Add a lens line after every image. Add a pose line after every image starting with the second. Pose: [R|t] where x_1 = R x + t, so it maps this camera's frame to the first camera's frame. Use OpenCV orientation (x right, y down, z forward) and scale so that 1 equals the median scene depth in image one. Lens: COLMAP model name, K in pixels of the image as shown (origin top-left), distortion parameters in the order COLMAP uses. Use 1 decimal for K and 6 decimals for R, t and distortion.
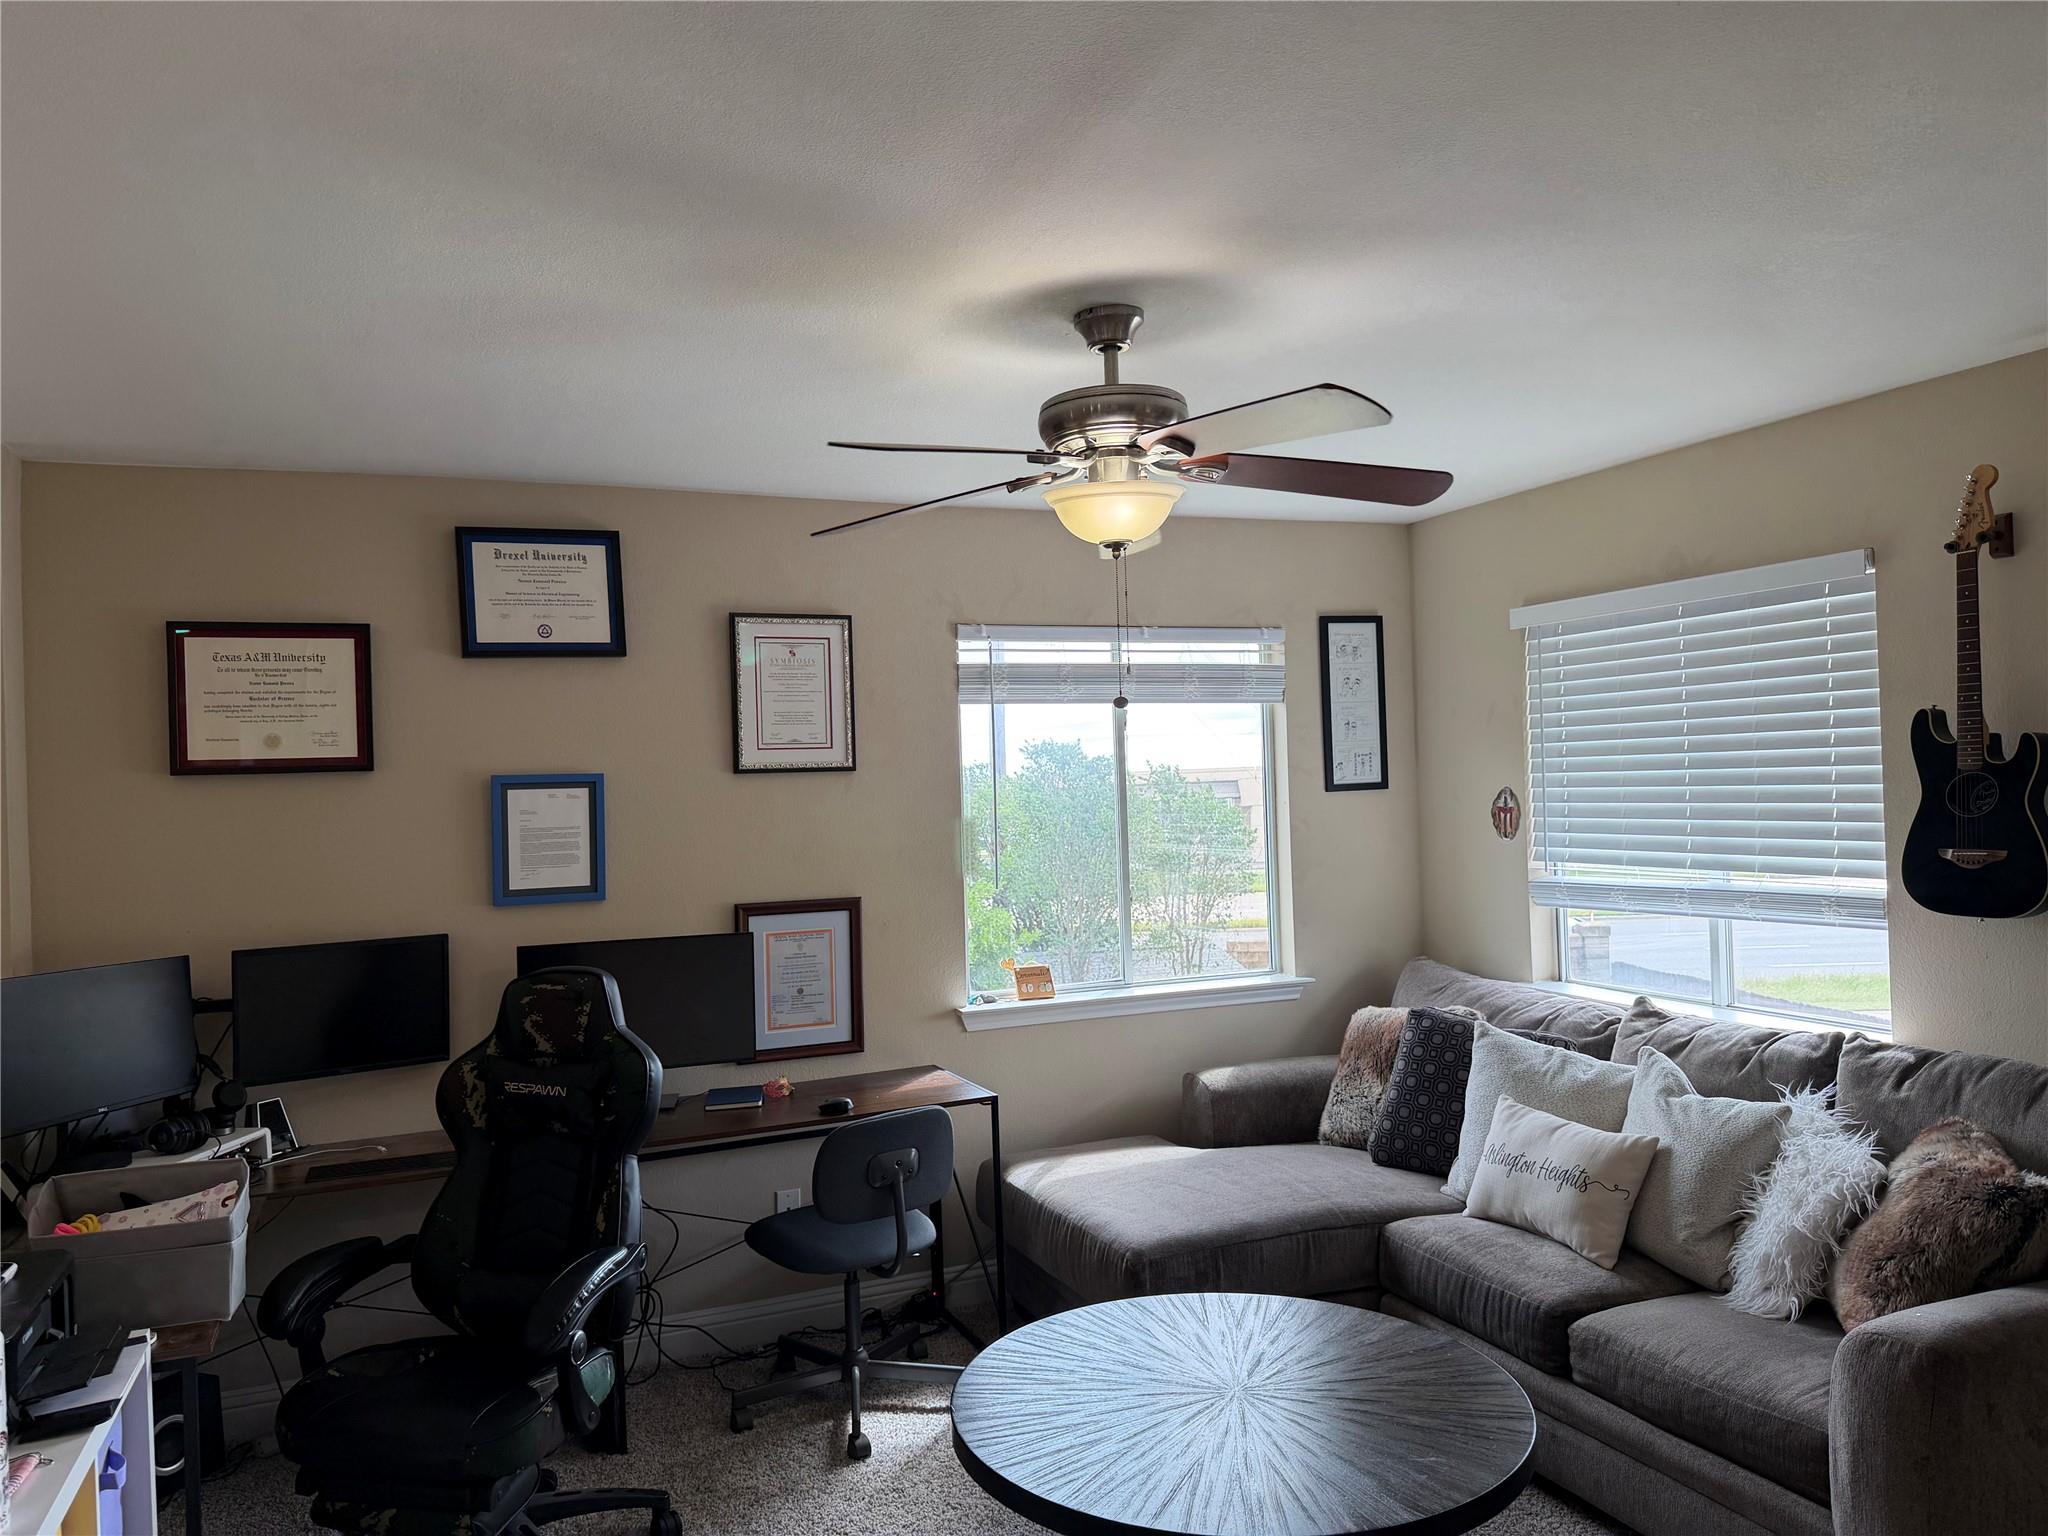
lens RADIAL K [[1444.4, 0, 952.3], [0, 1444.4, 750.5], [0, 0, 1]] dist [0.073554, -0.099784]
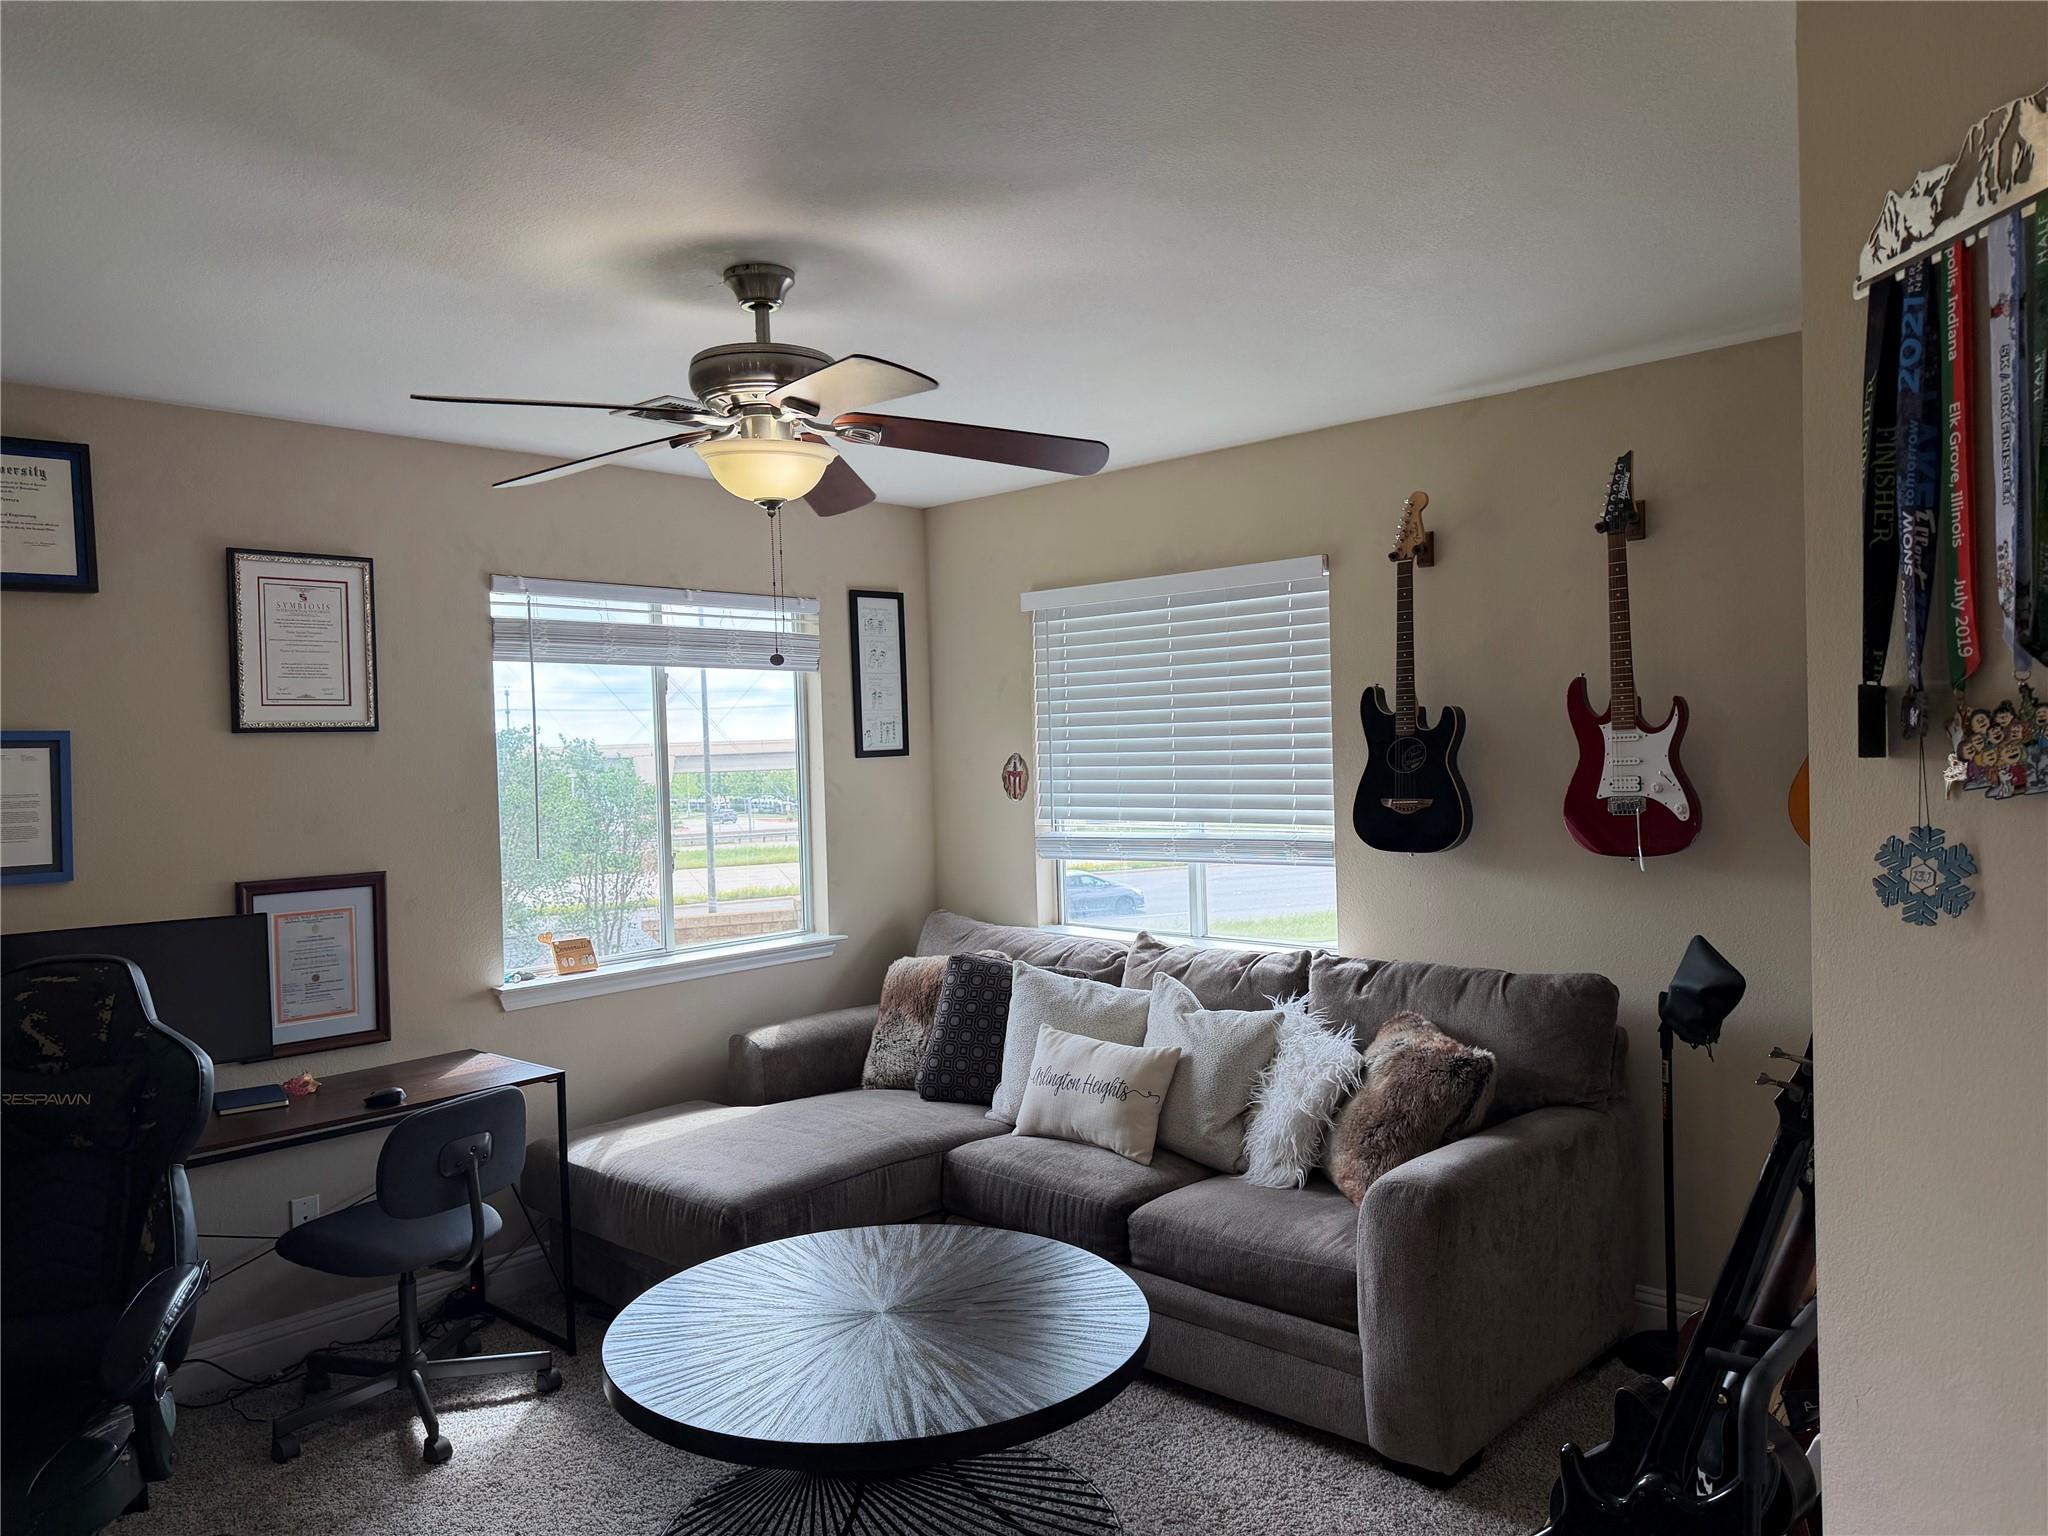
lens RADIAL K [[1444.4, 0, 997.6], [0, 1444.4, 748.3], [0, 0, 1]] dist [0.073554, -0.099784]
pose [[0.912289, 0.005433, 0.409511, -0.110302], [-0.011541, 0.999856, 0.012443, 0.010542], [-0.409385, -0.016078, 0.912220, 0.006024]]
